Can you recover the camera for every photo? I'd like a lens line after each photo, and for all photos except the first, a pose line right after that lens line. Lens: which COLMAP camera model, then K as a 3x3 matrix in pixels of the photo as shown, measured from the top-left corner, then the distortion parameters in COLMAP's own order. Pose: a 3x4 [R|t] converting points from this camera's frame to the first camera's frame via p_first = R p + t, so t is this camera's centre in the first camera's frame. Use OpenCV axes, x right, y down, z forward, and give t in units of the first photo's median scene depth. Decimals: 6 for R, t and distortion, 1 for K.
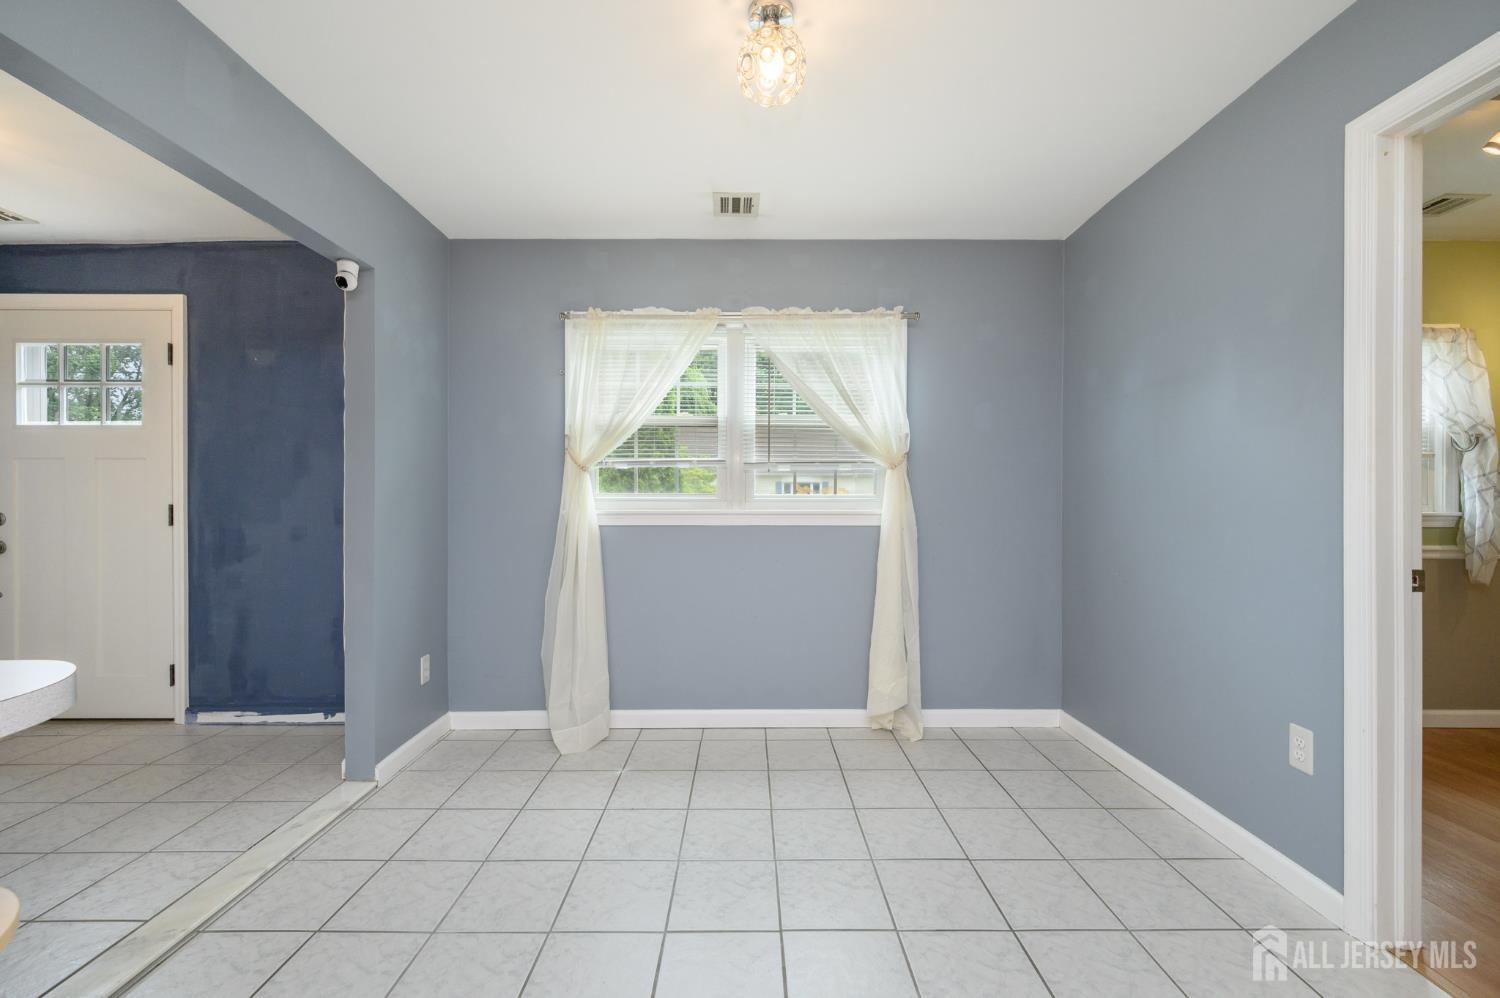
lens RADIAL K [[588.1, 0, 747.5], [0, 588.1, 497.3], [0, 0, 1]] dist [0.000876, 0.000440]
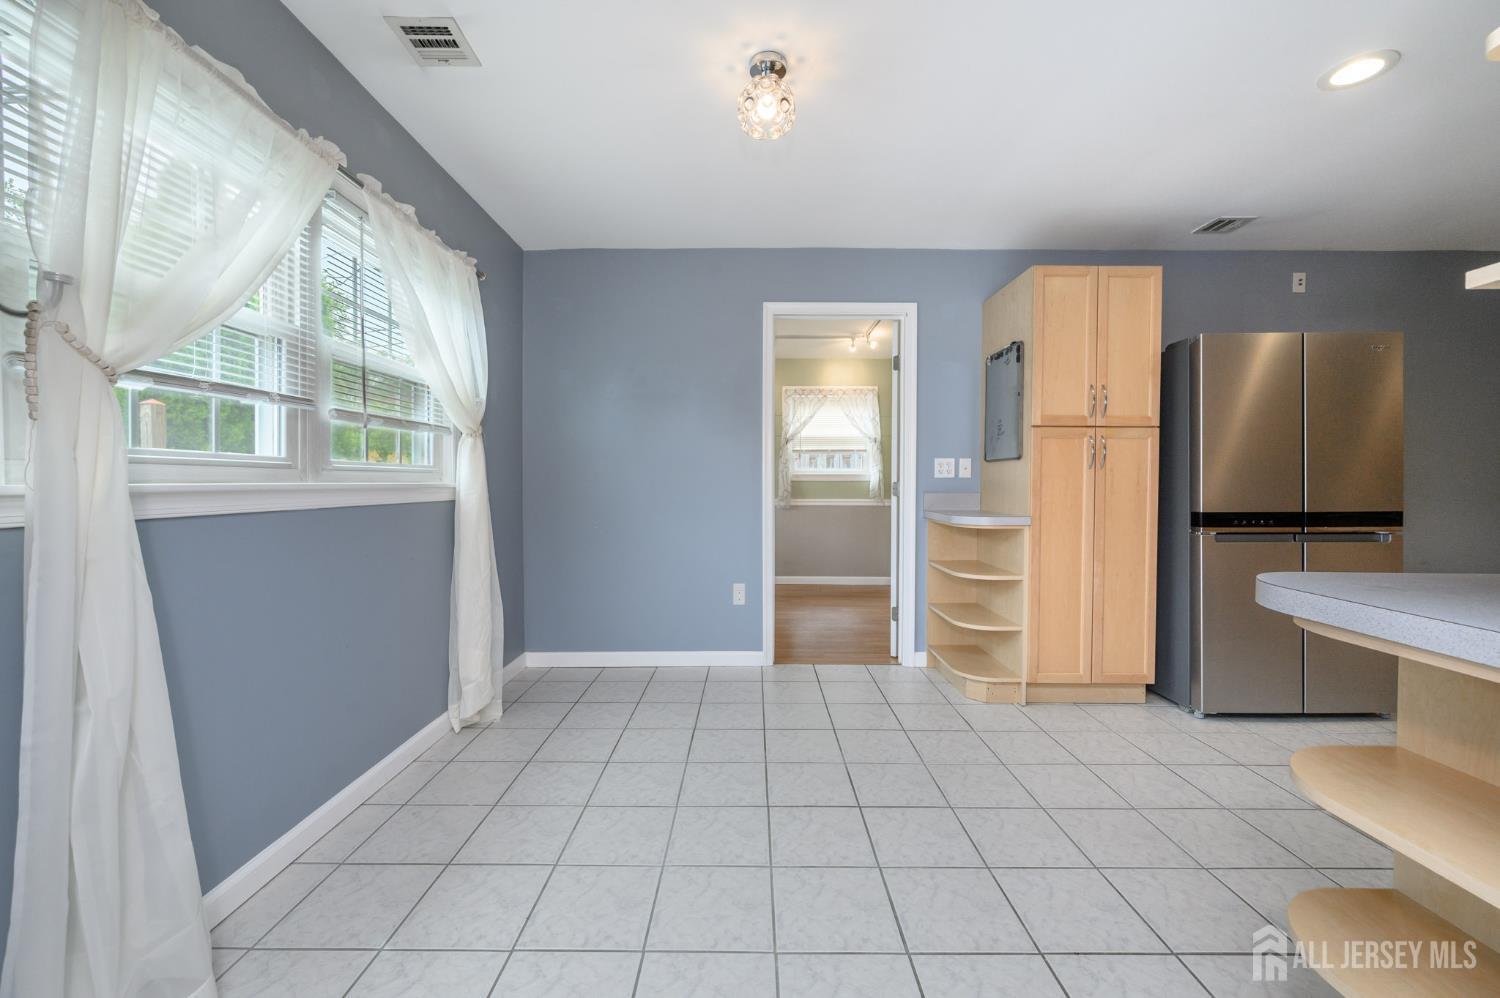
lens RADIAL K [[592.8, 0, 748.7], [0, 592.8, 486.1], [0, 0, 1]] dist [0.000673, 0.000140]
pose [[0.012166, -0.009346, 0.999882, -0.841276], [-0.003310, 0.999950, 0.009387, 0.024998], [-0.999921, -0.003424, 0.012135, 0.714618]]
